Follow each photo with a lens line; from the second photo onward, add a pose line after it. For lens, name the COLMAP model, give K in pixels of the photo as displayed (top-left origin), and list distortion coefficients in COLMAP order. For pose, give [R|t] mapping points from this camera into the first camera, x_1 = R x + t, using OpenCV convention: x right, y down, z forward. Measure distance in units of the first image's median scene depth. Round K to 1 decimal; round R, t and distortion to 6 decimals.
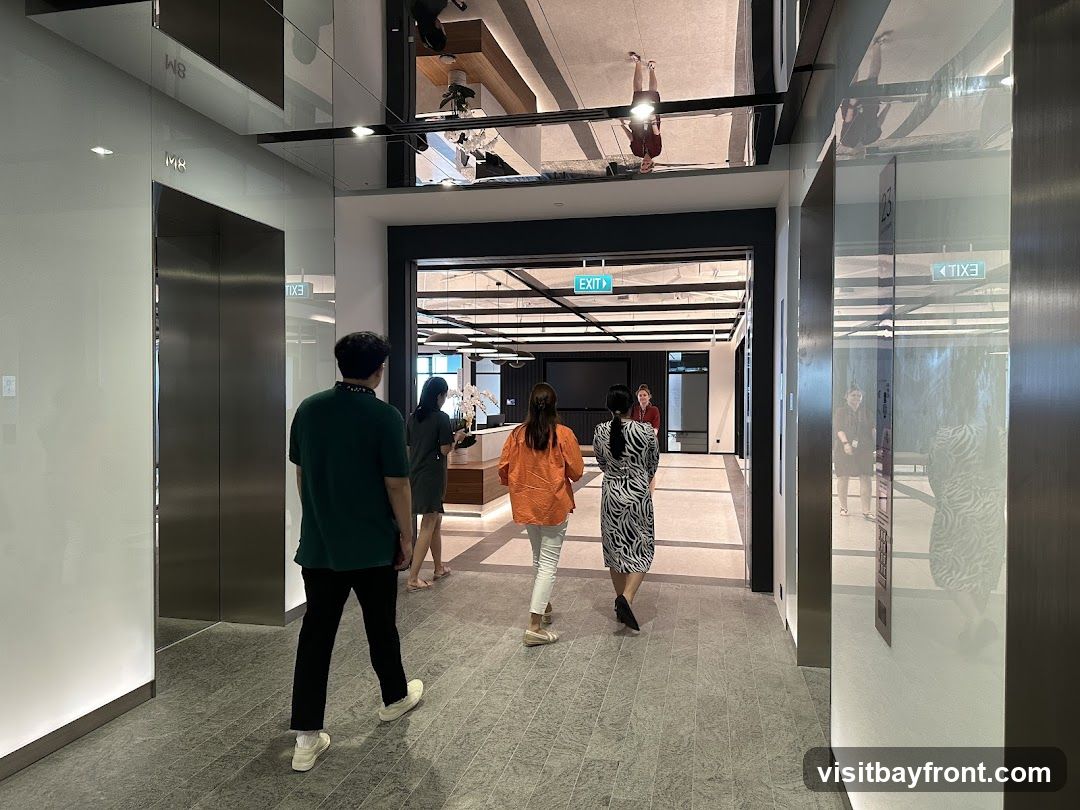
lens RADIAL K [[763.3, 0, 541.3], [0, 763.3, 402.8], [0, 0, 1]] dist [-0.012344, -0.005615]
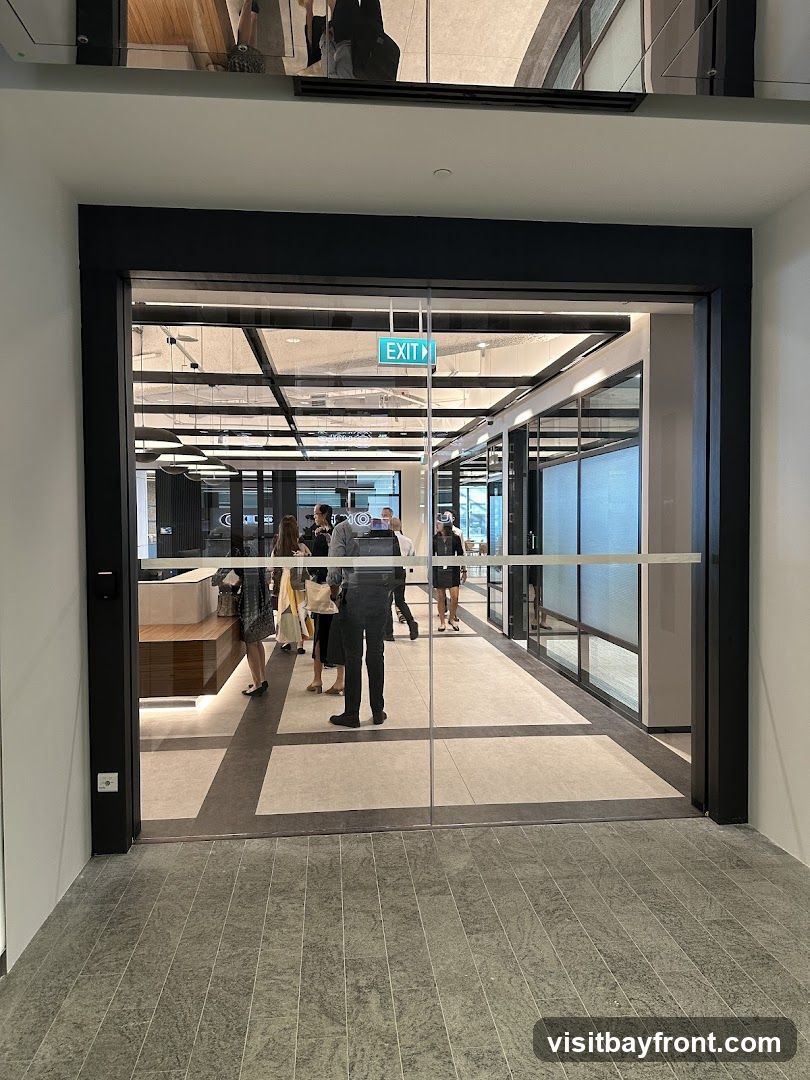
lens RADIAL K [[763.3, 0, 404.4], [0, 763.3, 541.8], [0, 0, 1]] dist [-0.012344, -0.005615]
pose [[0.948252, -0.007638, 0.317428, -0.141809], [0.002269, 0.999848, 0.017281, -0.005315], [-0.317511, -0.015667, 0.948125, 0.383480]]
